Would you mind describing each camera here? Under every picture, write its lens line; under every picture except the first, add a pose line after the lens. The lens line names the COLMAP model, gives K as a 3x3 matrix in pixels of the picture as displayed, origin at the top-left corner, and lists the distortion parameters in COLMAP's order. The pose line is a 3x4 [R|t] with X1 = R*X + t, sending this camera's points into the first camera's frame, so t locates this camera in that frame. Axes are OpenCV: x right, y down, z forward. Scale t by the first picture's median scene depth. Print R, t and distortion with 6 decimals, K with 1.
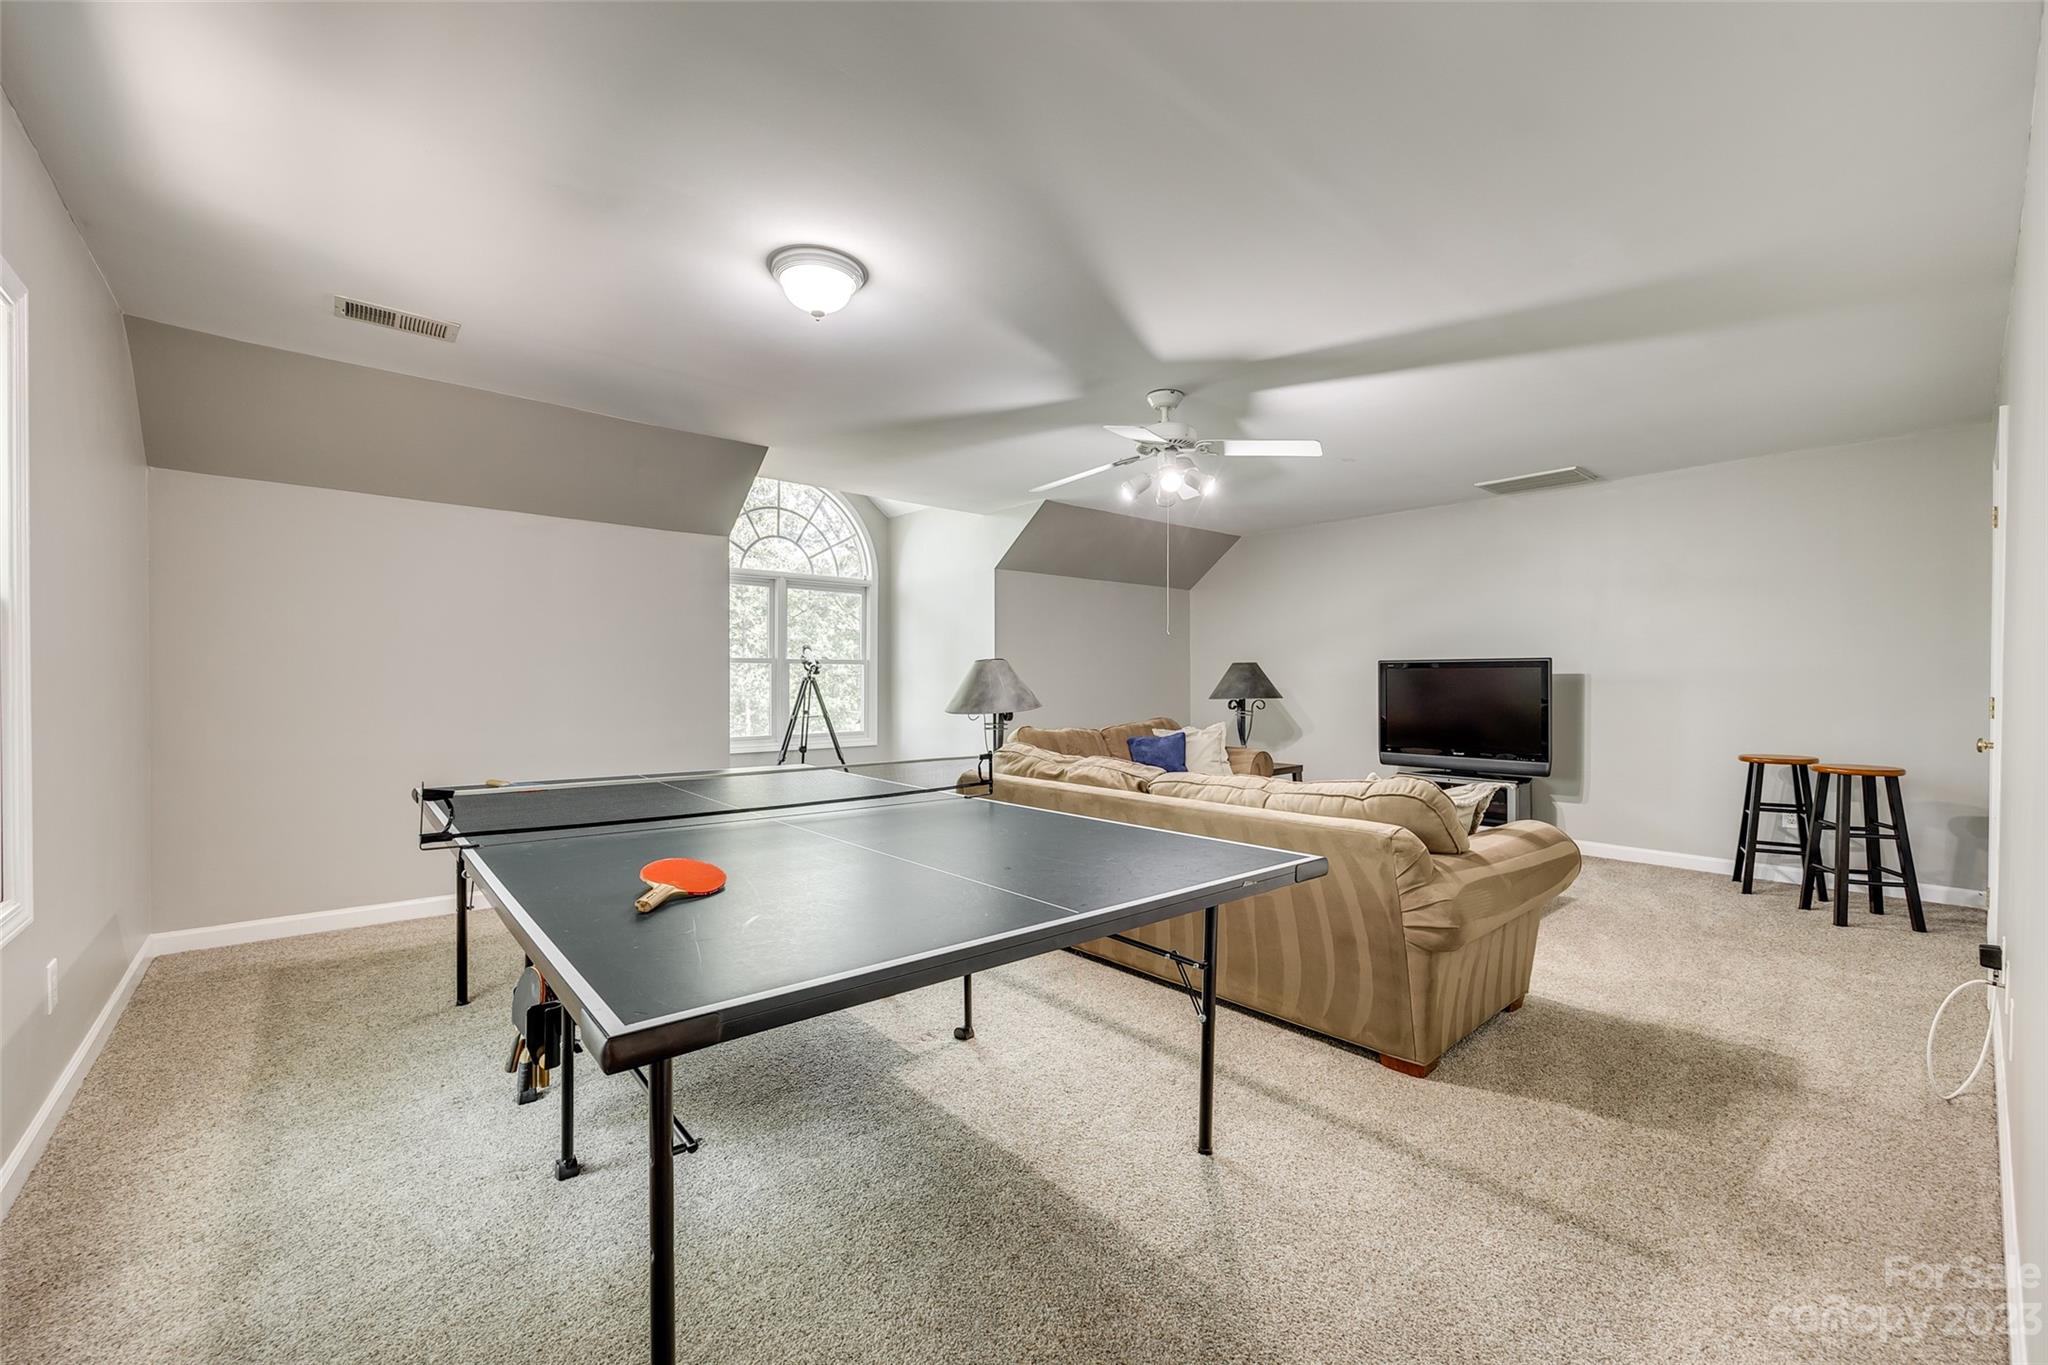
lens RADIAL K [[830.5, 0, 1029.7], [0, 830.5, 681.8], [0, 0, 1]] dist [0.001371, -0.002313]
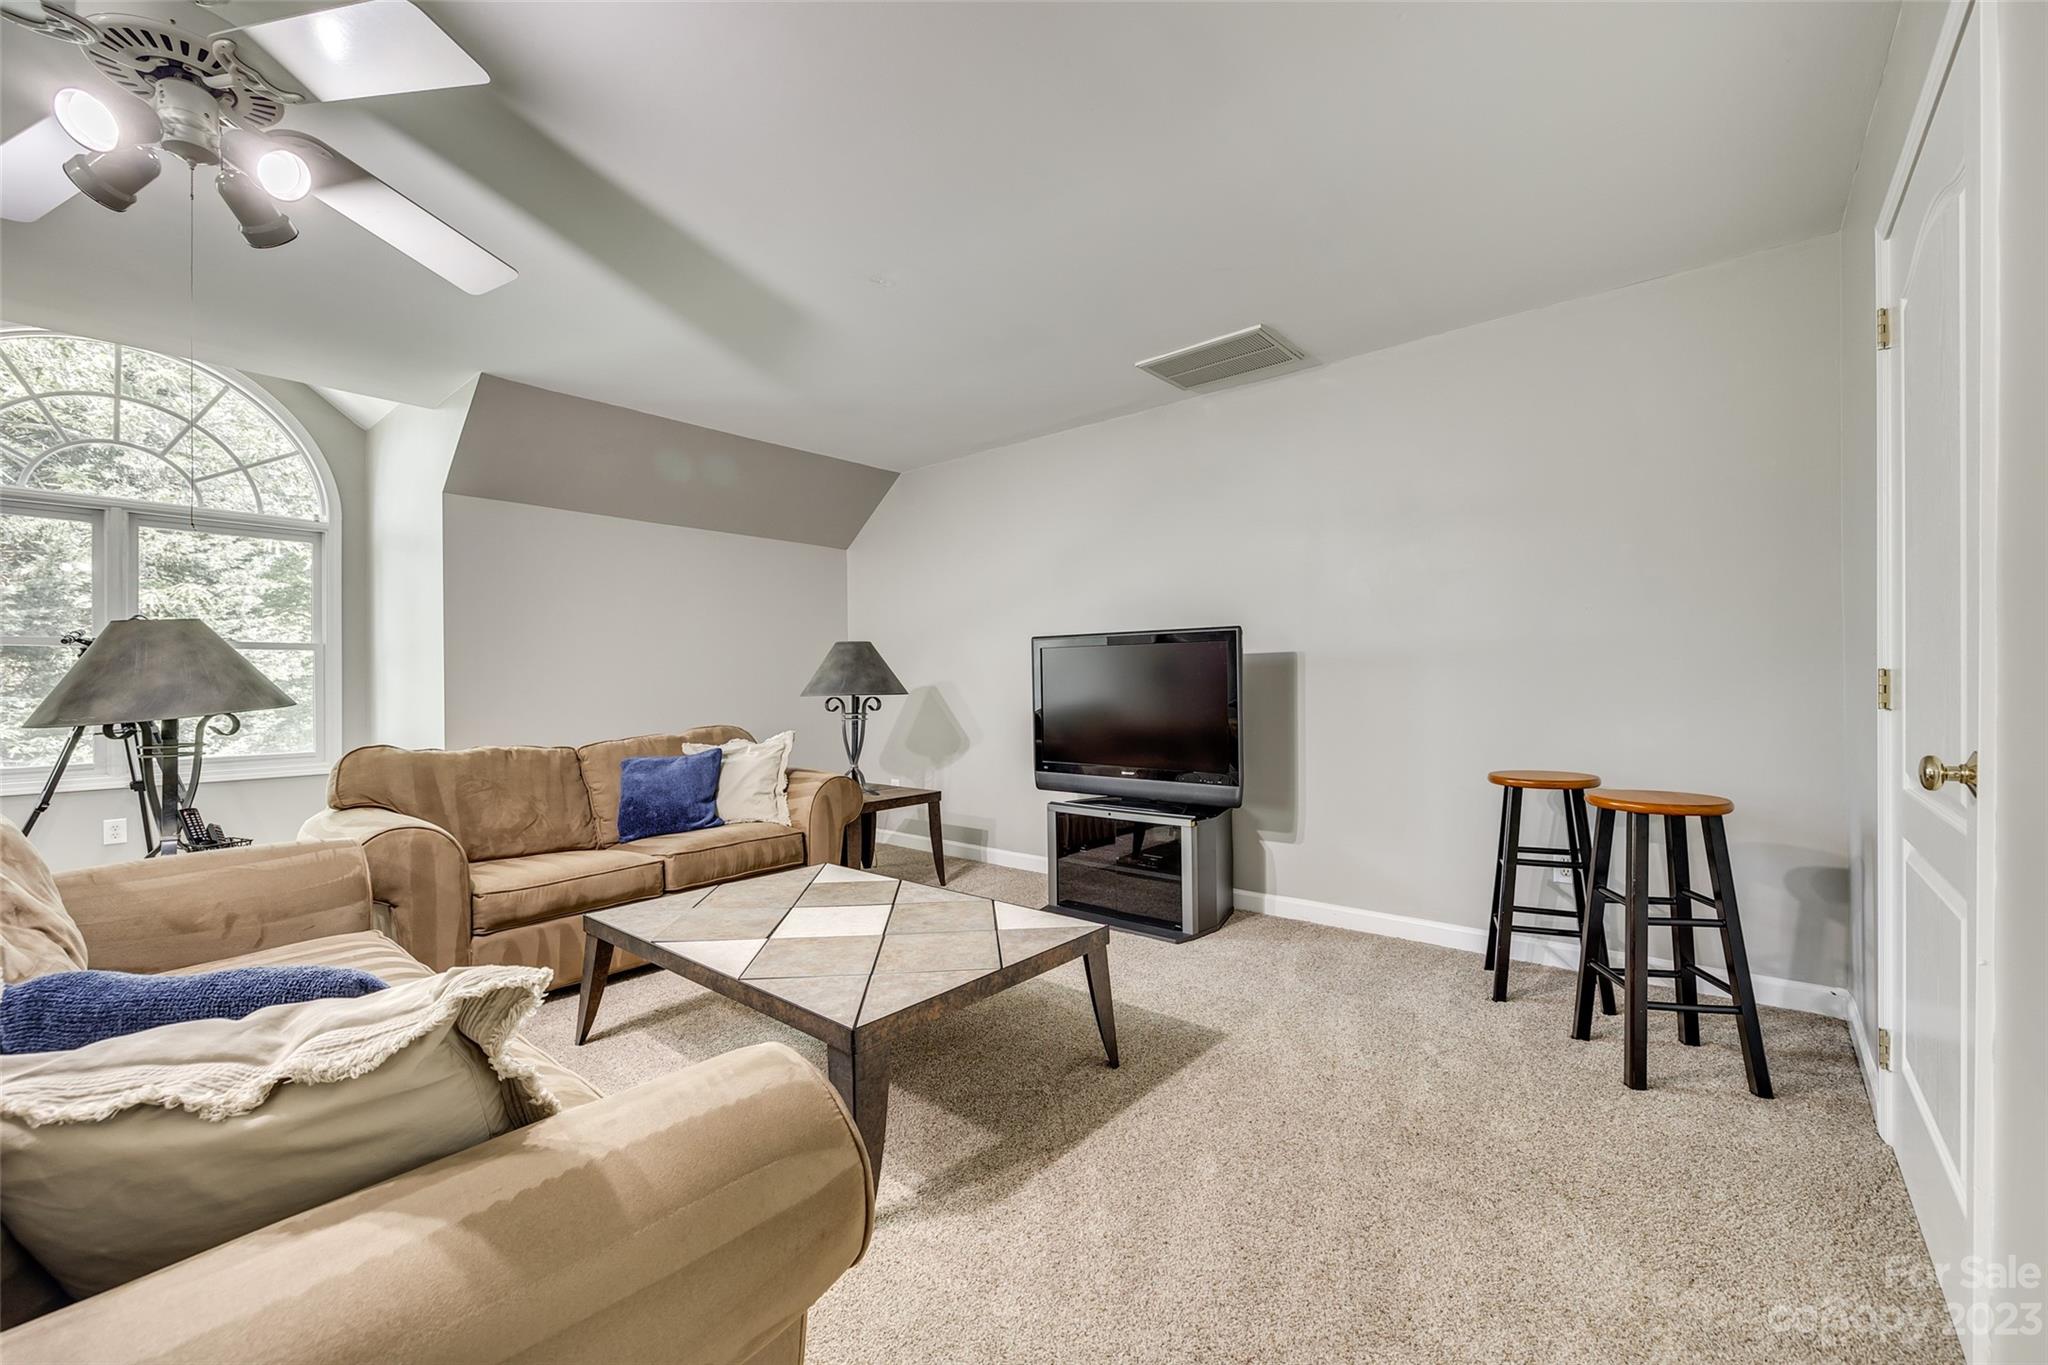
lens RADIAL K [[824.7, 0, 1033.4], [0, 824.7, 678.6], [0, 0, 1]] dist [0.001352, 0.000008]
pose [[0.988839, -0.006303, 0.148858, 0.423366], [0.007571, 0.999940, -0.007955, 0.018136], [-0.148799, 0.008993, 0.988827, 0.434506]]
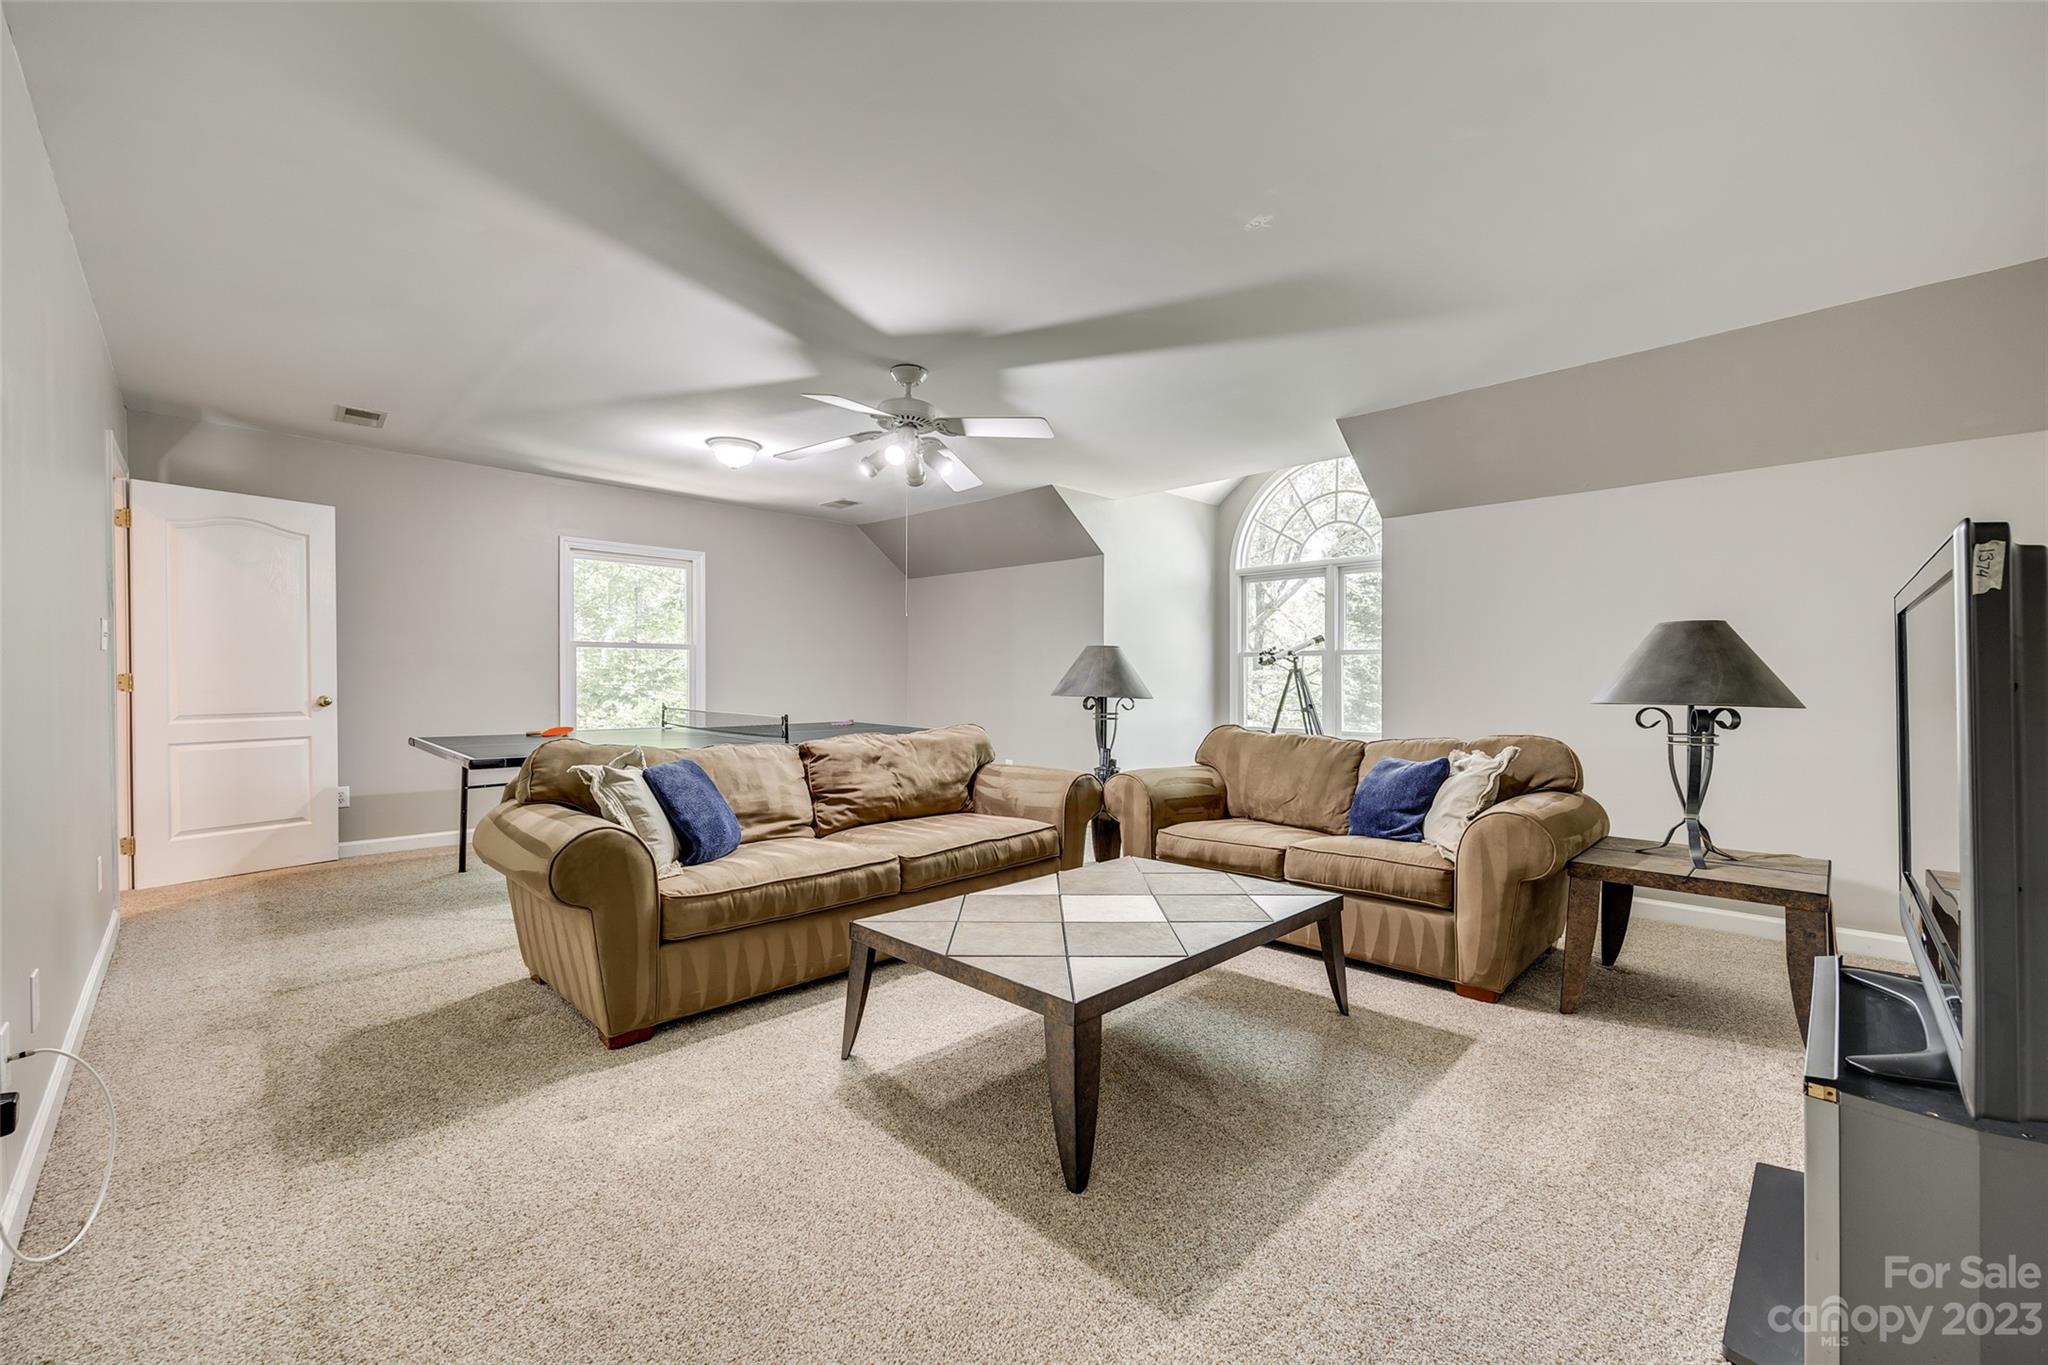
lens RADIAL K [[824.7, 0, 1033.4], [0, 824.7, 678.6], [0, 0, 1]] dist [0.001352, 0.000008]
pose [[0.077853, 0.000784, -0.996965, 0.924747], [-0.008624, 0.999963, 0.000113, 0.011865], [0.996928, 0.008589, 0.077857, 0.870813]]
